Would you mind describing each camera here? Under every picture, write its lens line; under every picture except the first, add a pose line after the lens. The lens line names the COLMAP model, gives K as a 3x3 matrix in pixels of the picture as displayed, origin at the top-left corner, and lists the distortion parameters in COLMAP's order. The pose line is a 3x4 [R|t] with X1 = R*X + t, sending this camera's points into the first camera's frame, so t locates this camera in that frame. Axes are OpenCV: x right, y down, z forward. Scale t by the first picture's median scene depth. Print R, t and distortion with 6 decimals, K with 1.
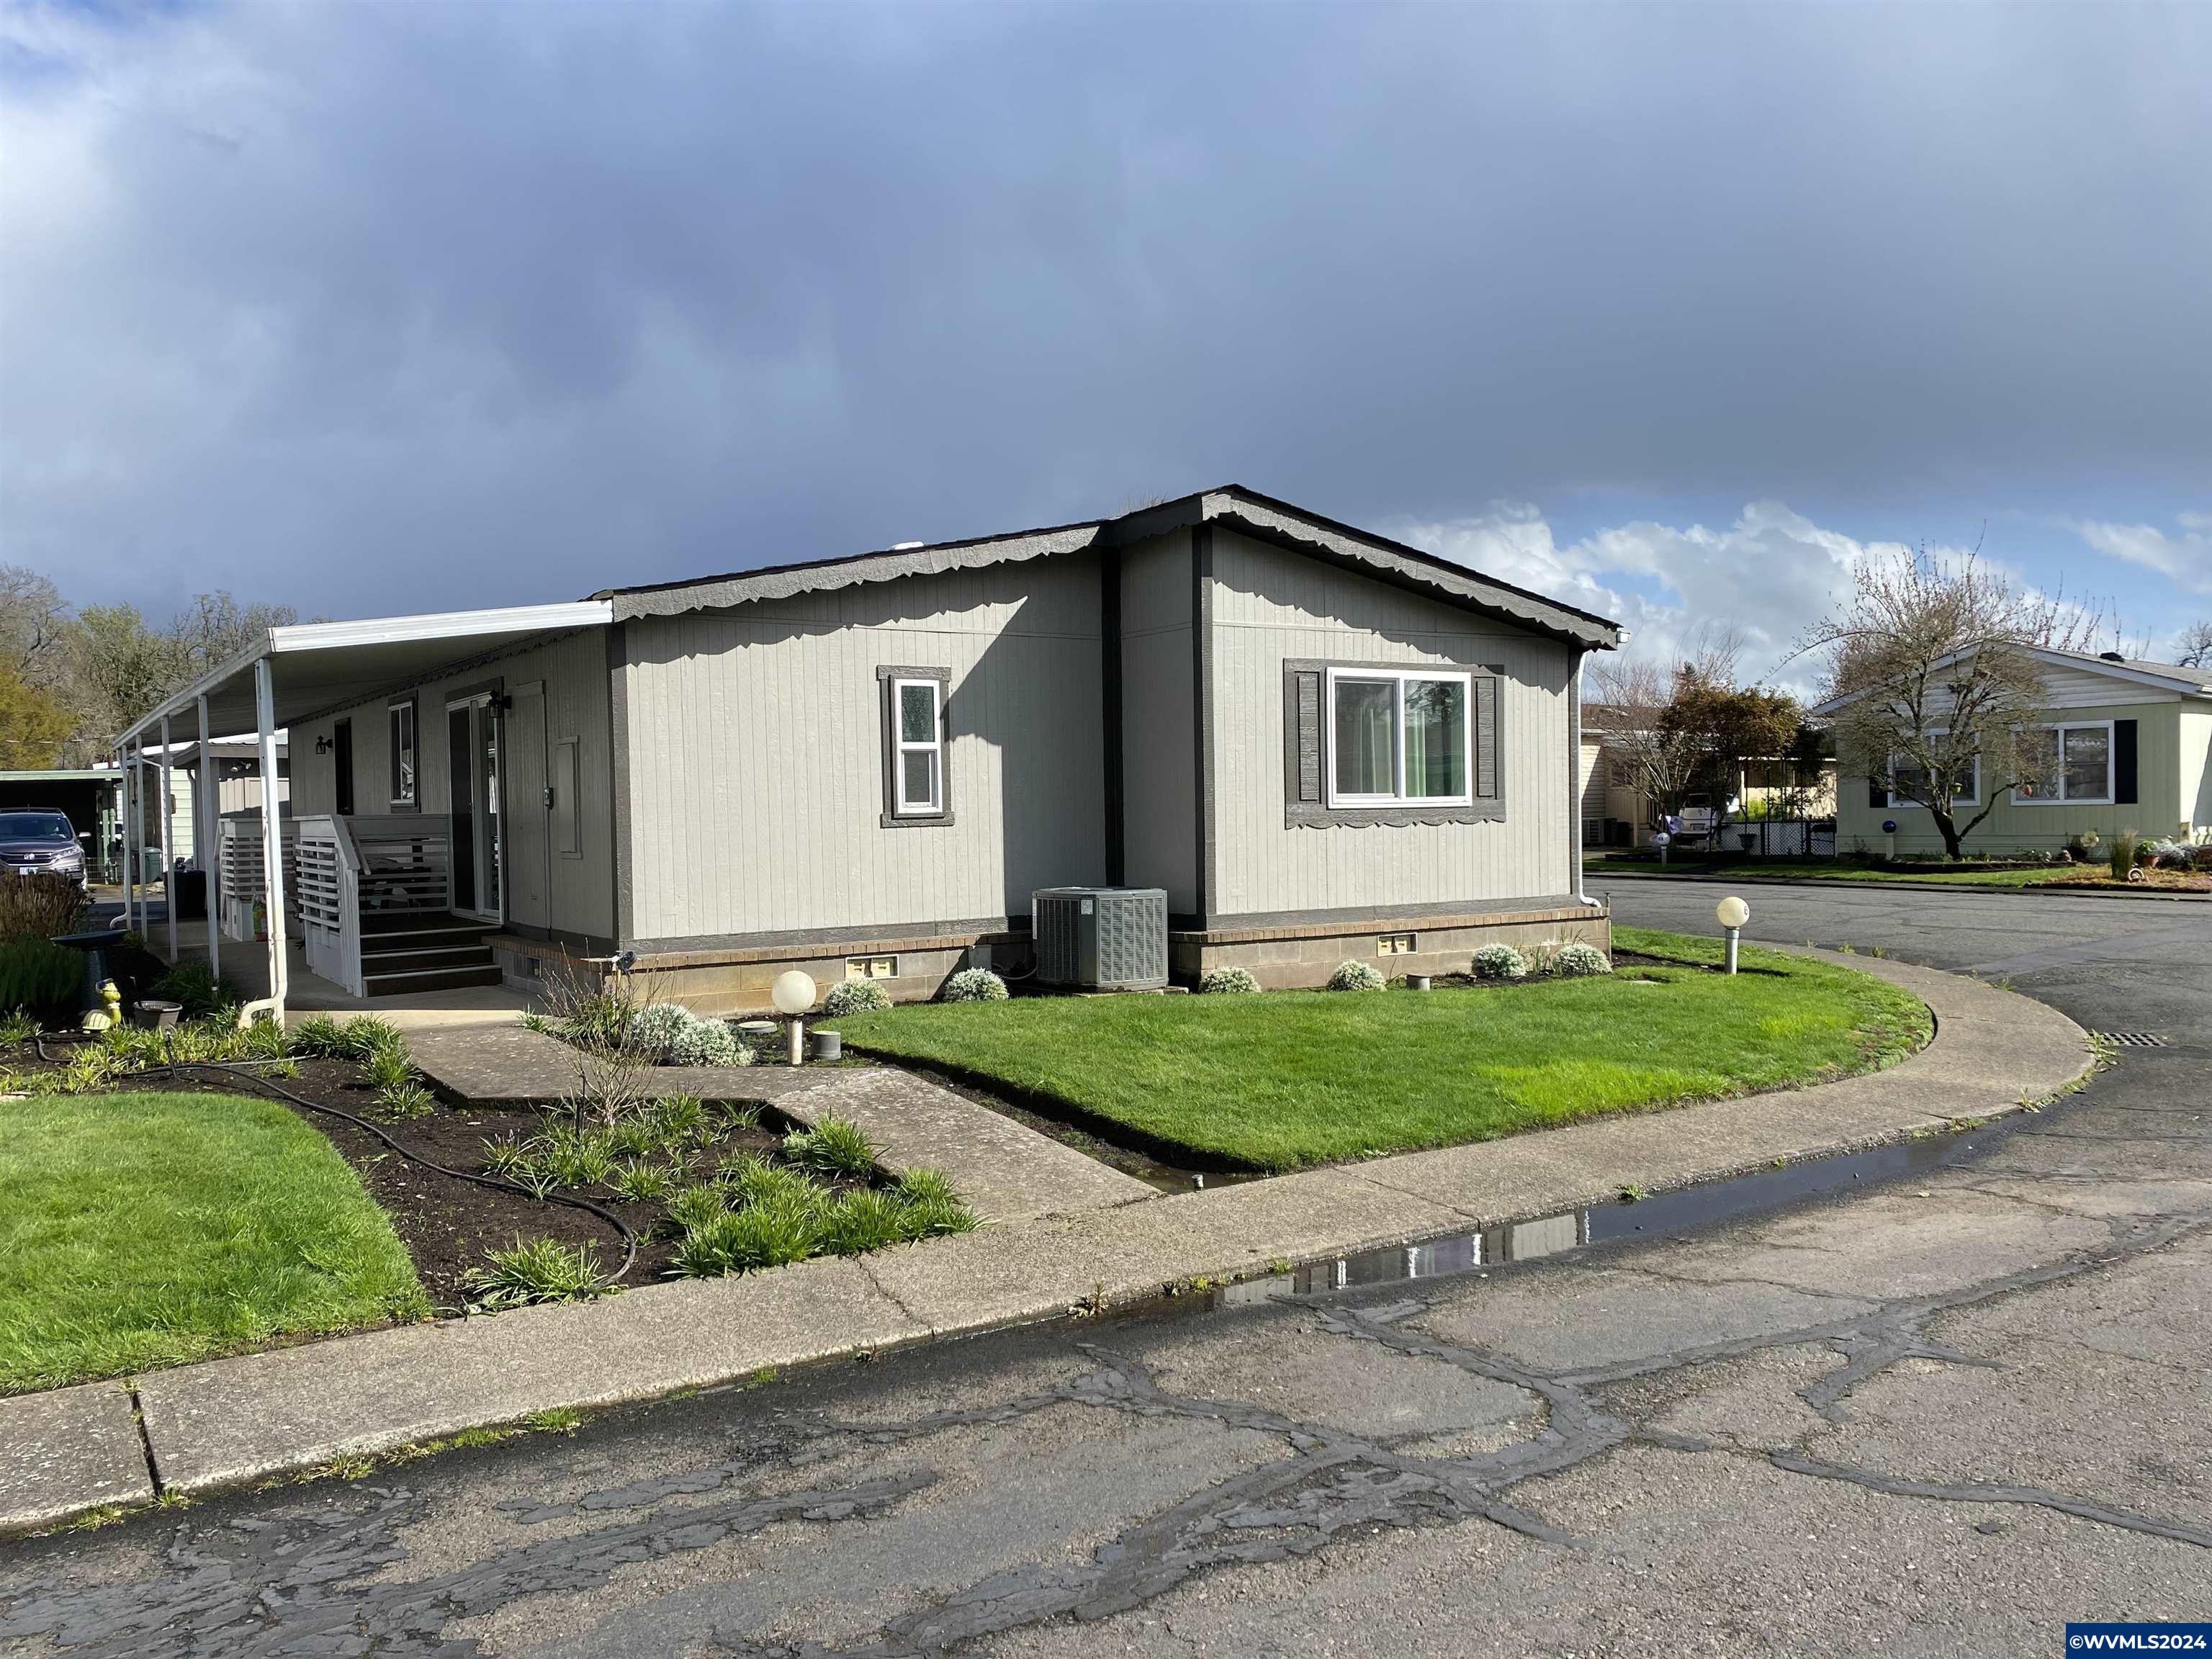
lens RADIAL K [[1683.1, 0, 1106.1], [0, 1683.1, 834.2], [0, 0, 1]] dist [0.025153, -0.012947]
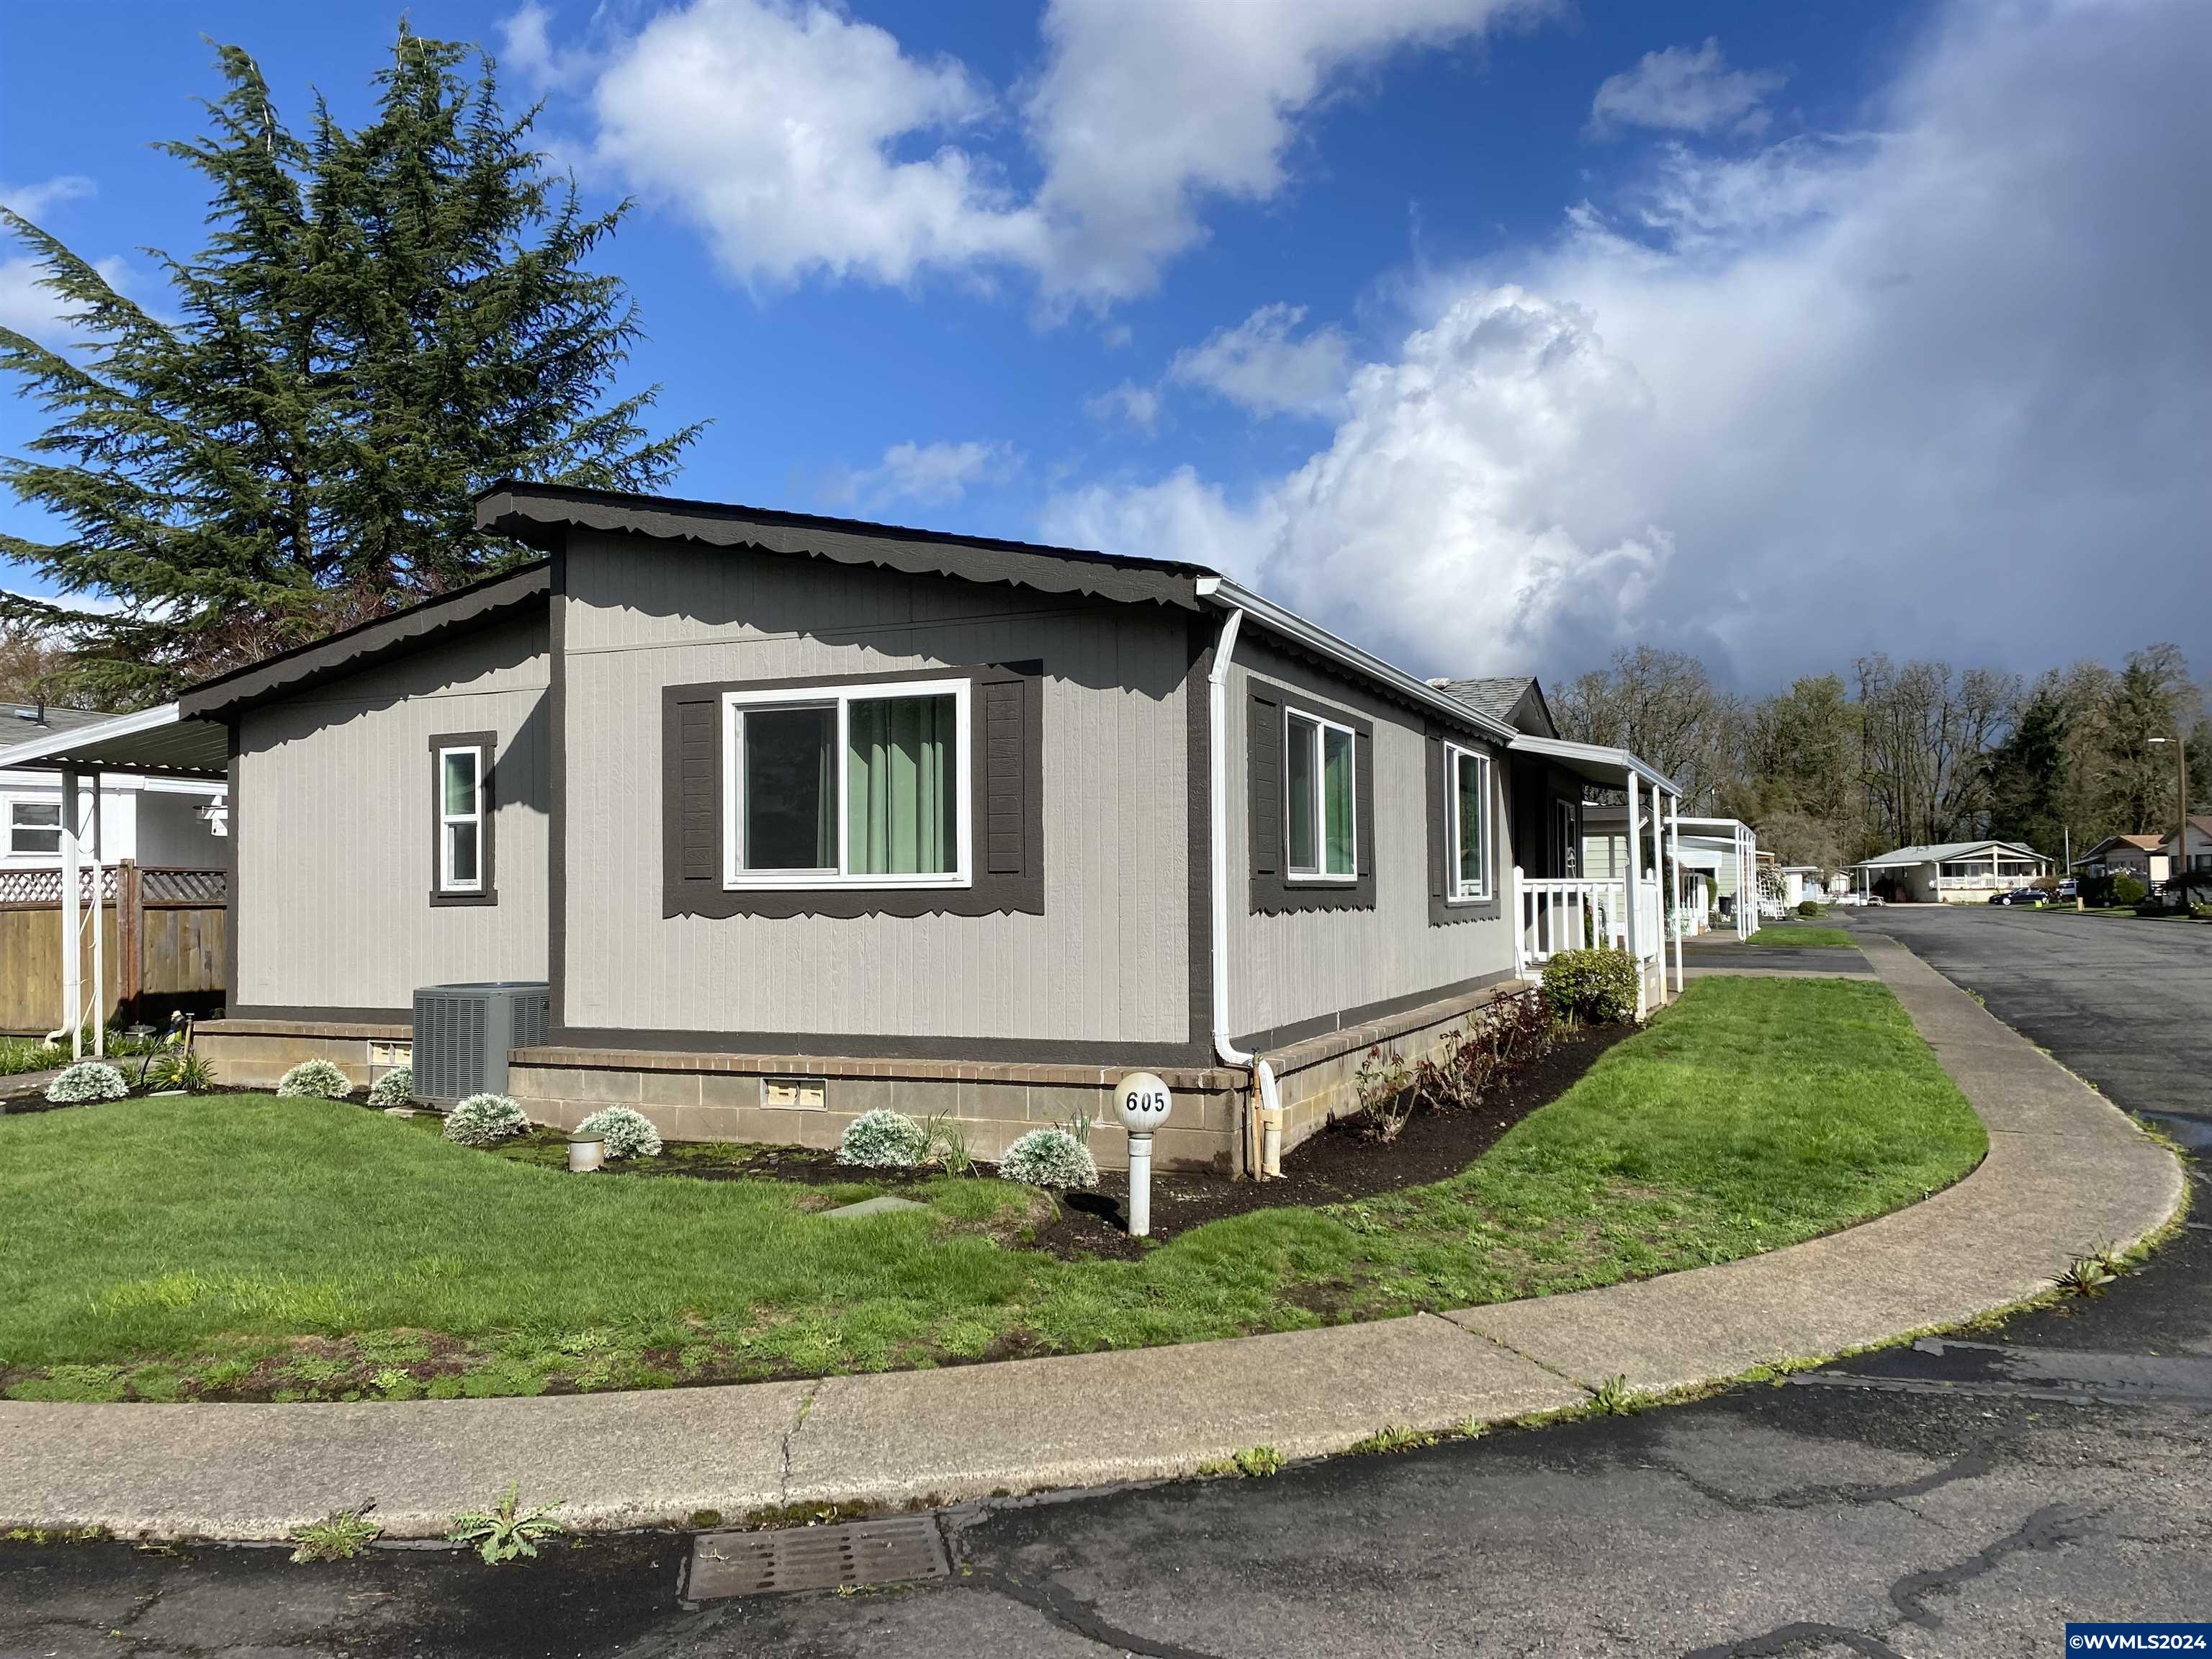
lens RADIAL K [[1683.1, 0, 1107.4], [0, 1683.1, 828.1], [0, 0, 1]] dist [0.025153, -0.012947]
pose [[0.579260, -0.022814, -0.814824, 0.817846], [-0.019091, 0.998954, -0.041541, -0.014646], [0.814919, 0.039619, 0.578219, 0.726097]]
